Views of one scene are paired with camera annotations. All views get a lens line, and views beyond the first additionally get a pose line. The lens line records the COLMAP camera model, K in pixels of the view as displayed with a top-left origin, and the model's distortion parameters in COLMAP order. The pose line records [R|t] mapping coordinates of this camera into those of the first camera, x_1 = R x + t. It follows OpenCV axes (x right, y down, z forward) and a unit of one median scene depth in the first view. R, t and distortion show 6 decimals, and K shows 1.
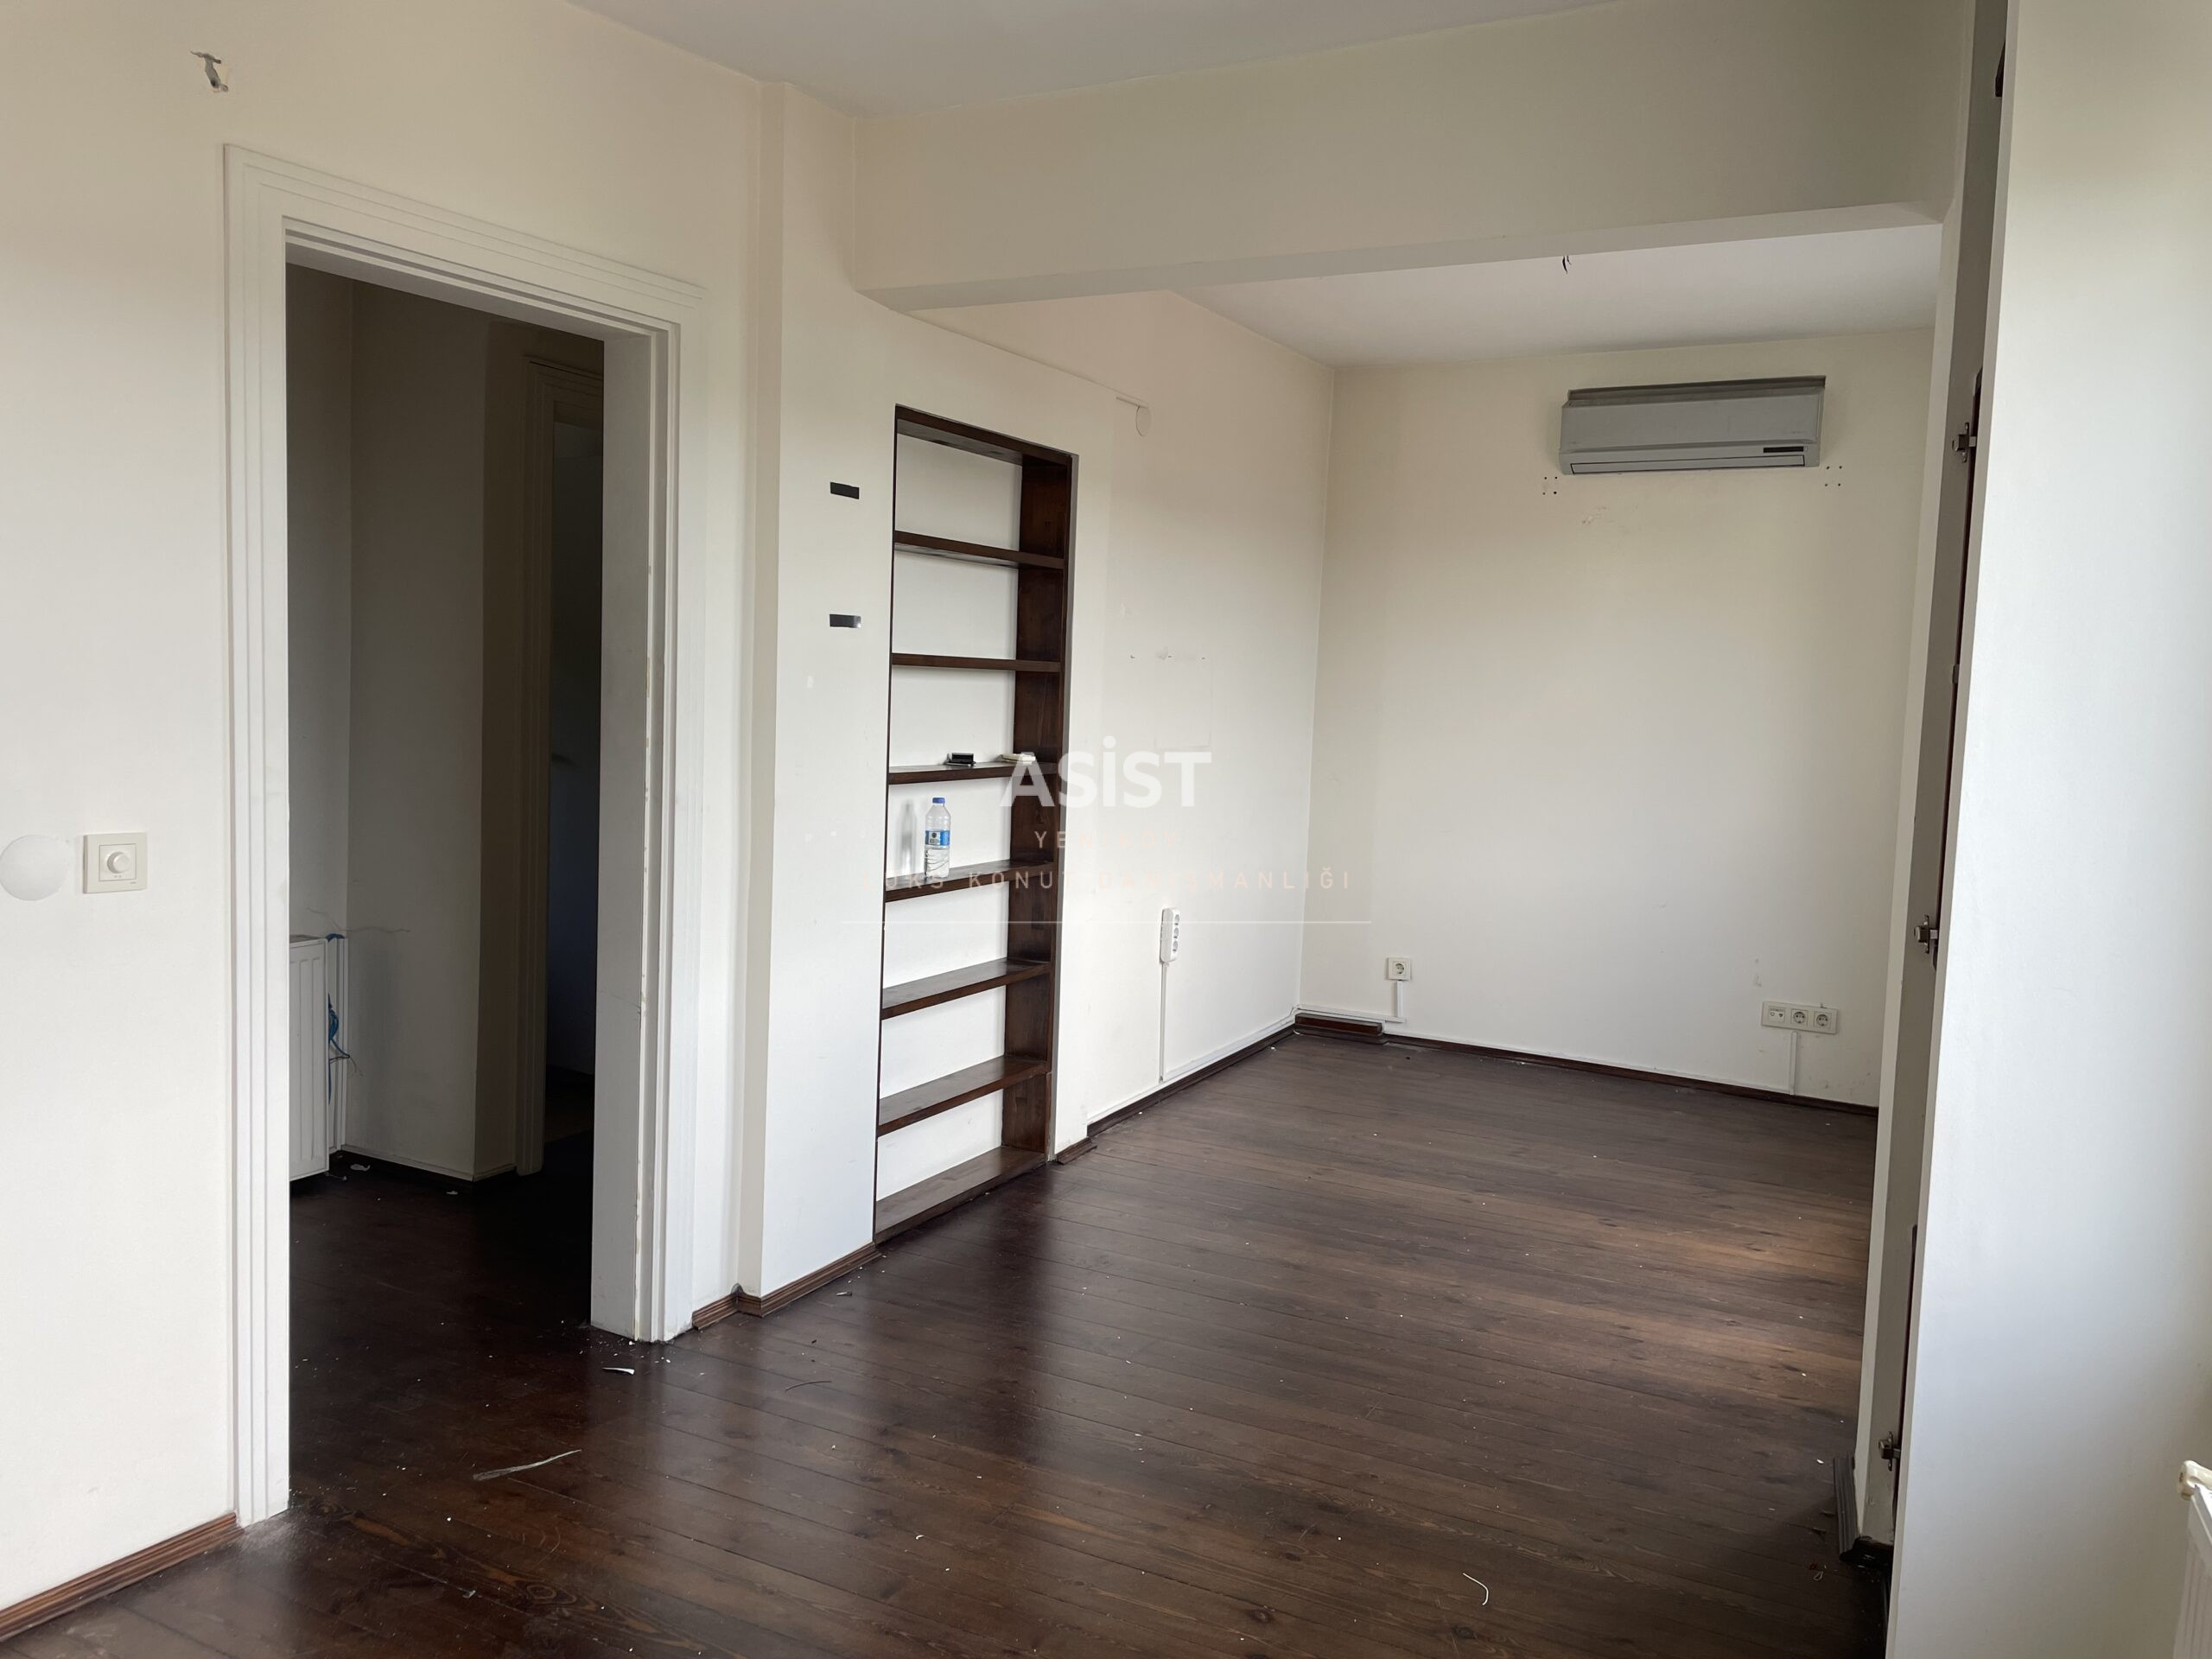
lens RADIAL K [[1716.5, 0, 1106.0], [0, 1716.5, 829.5], [0, 0, 1]] dist [-0.007351, -0.002470]
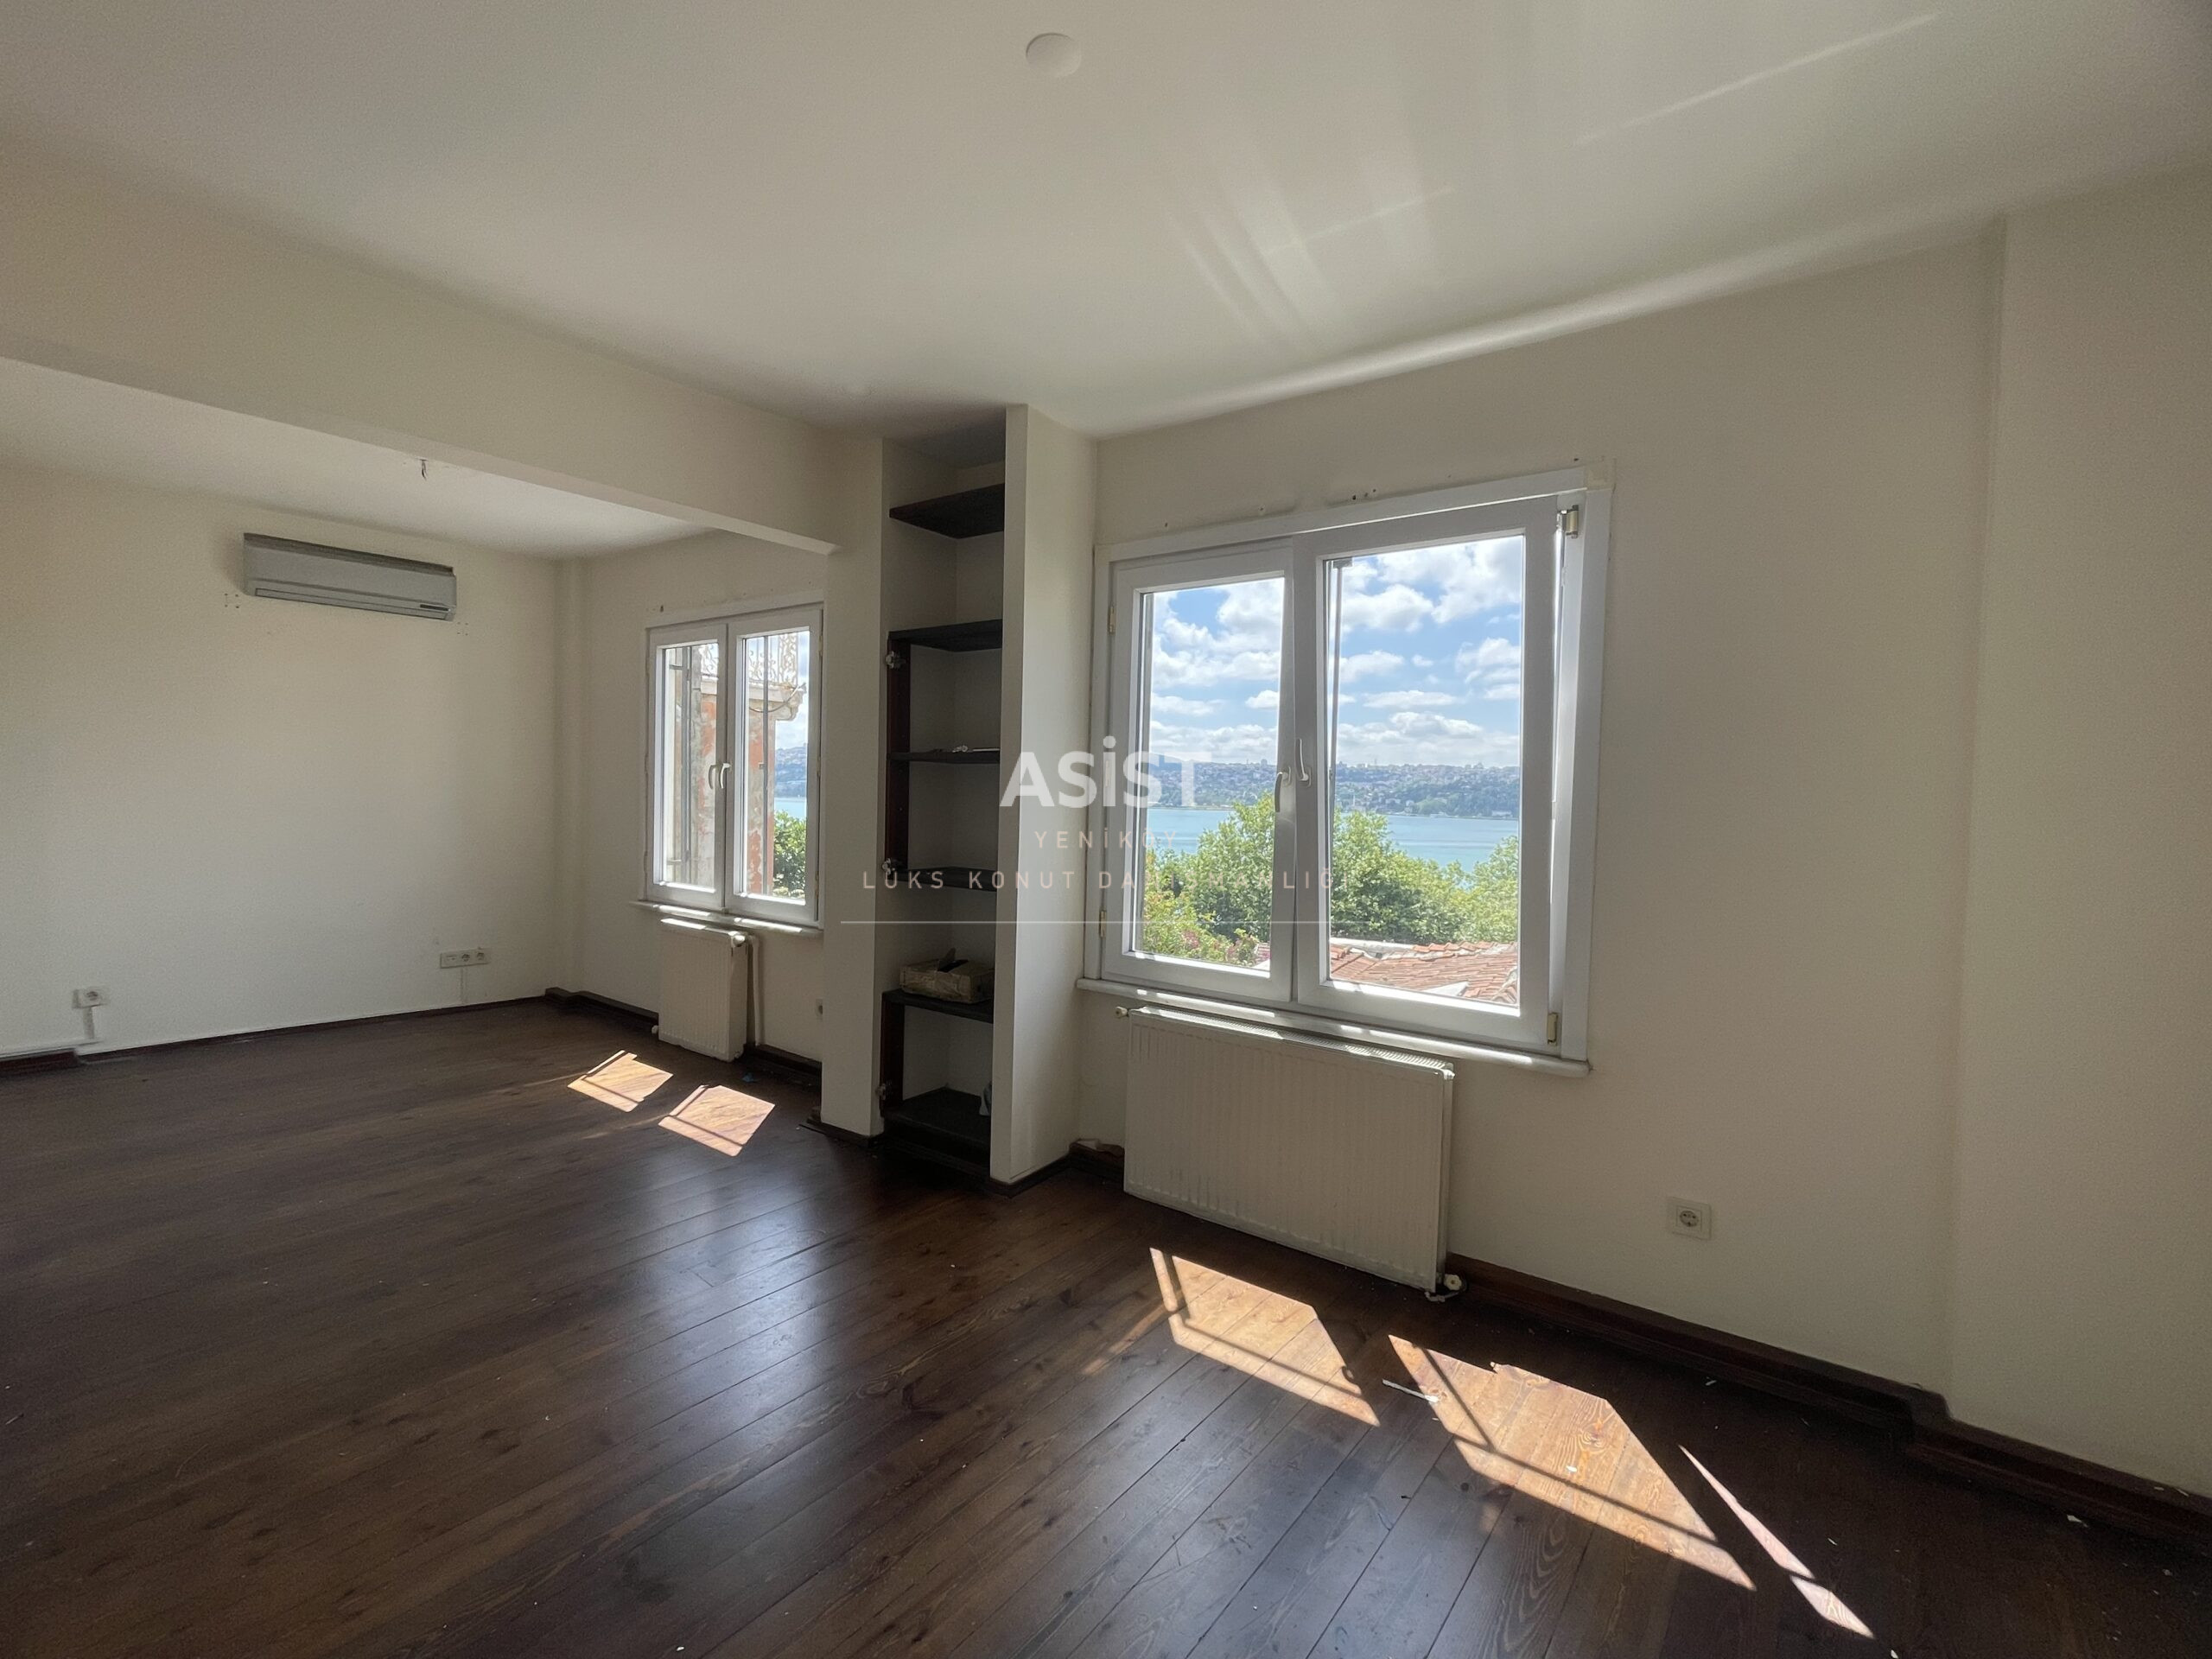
lens RADIAL K [[999.3, 0, 1106.0], [0, 999.3, 829.5], [0, 0, 1]] dist [0.001289, 0.000193]
pose [[0.132382, -0.071090, 0.988646, -0.456334], [0.064539, 0.995926, 0.062972, -0.033443], [-0.989095, 0.055470, 0.136431, 0.260666]]
